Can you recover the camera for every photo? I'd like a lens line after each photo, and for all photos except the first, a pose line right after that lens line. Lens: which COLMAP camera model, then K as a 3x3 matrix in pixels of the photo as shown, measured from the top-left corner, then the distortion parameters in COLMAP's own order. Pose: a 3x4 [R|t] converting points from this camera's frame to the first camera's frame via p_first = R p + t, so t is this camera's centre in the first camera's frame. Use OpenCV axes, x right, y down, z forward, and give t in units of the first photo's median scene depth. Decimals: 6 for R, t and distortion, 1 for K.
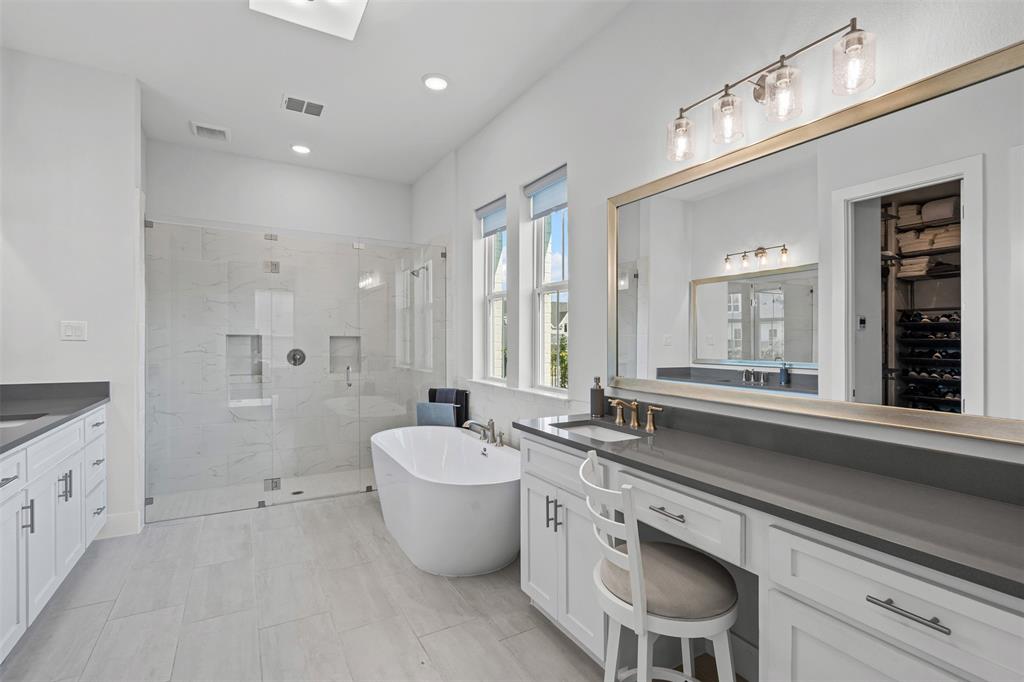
lens RADIAL K [[473.4, 0, 511.4], [0, 473.4, 343.9], [0, 0, 1]] dist [-0.002372, 0.000688]
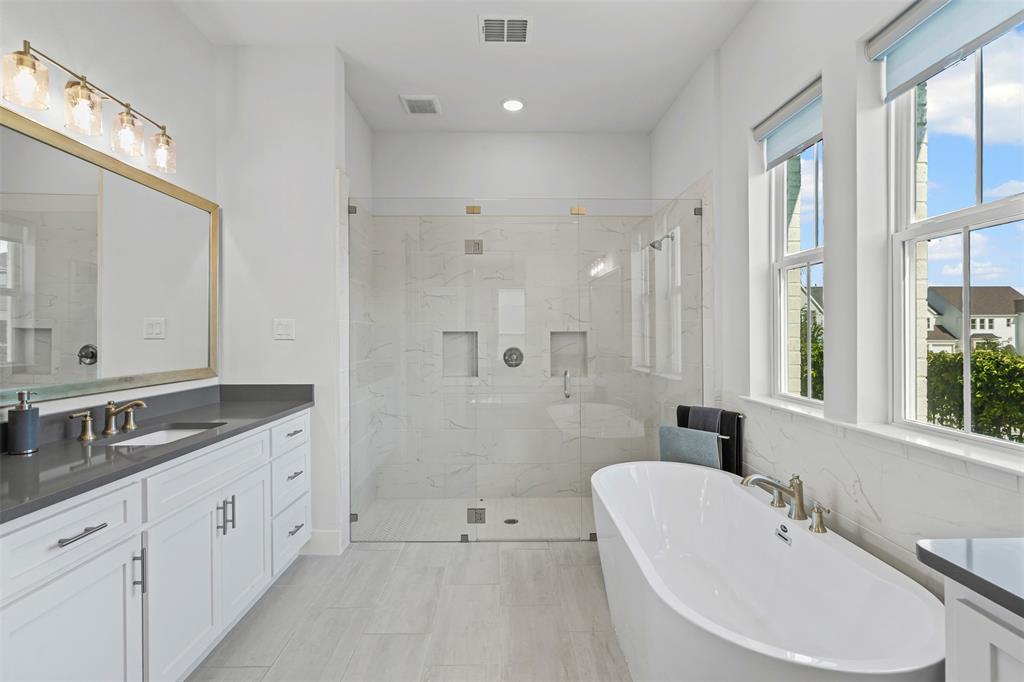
lens RADIAL K [[473.4, 0, 510.9], [0, 473.4, 341.3], [0, 0, 1]] dist [-0.002372, 0.000688]
pose [[0.877539, -0.004426, -0.479485, -0.064469], [0.006020, 0.999980, 0.001788, -0.002263], [0.479468, -0.004456, 0.877548, 0.321963]]
